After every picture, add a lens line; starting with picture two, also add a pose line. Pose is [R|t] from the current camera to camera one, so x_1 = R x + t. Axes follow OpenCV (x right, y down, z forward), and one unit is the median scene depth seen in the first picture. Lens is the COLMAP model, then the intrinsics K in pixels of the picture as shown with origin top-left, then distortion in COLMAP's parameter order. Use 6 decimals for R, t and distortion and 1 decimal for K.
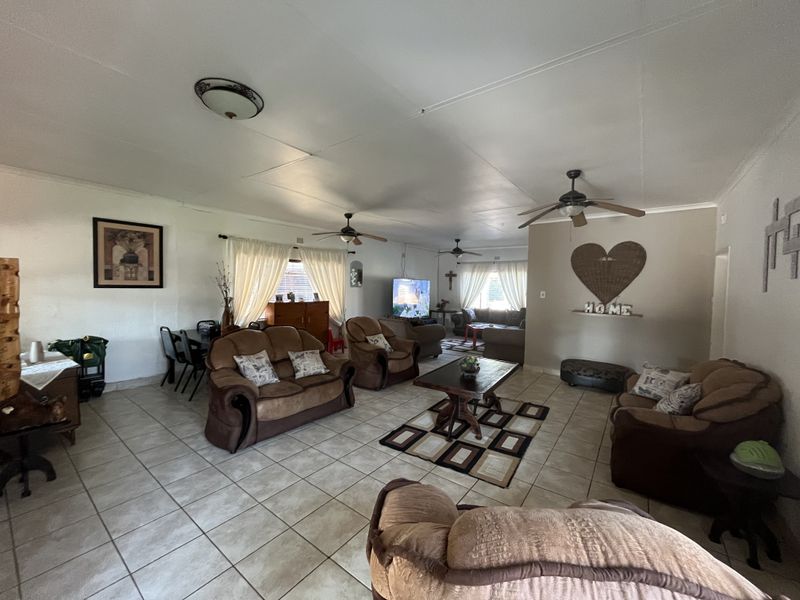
lens RADIAL K [[323.4, 0, 397.3], [0, 323.4, 295.7], [0, 0, 1]] dist [-0.002663, -0.000007]
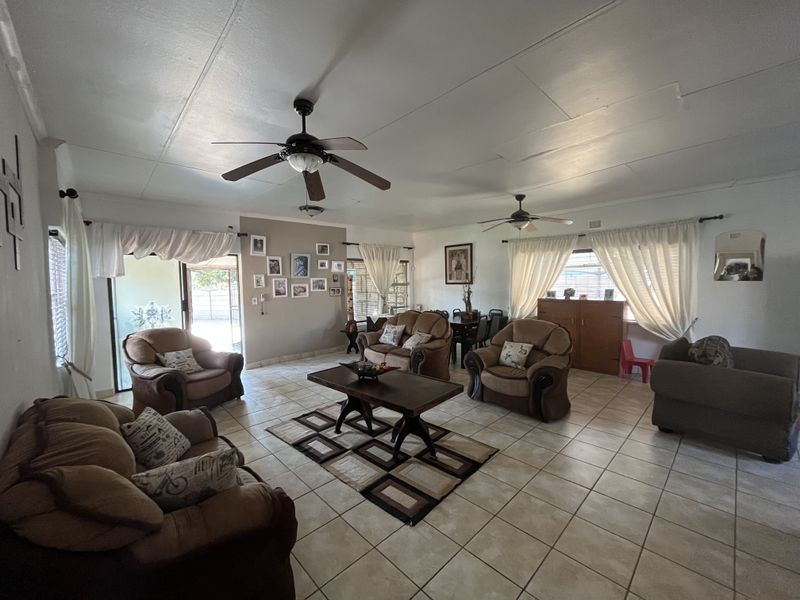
lens RADIAL K [[323.4, 0, 398.0], [0, 323.4, 296.8], [0, 0, 1]] dist [-0.002663, -0.000007]
pose [[-0.161912, 0.033250, -0.986245, 0.841847], [-0.020245, 0.999110, 0.037007, -0.014504], [0.986597, 0.025959, -0.161095, 0.938621]]
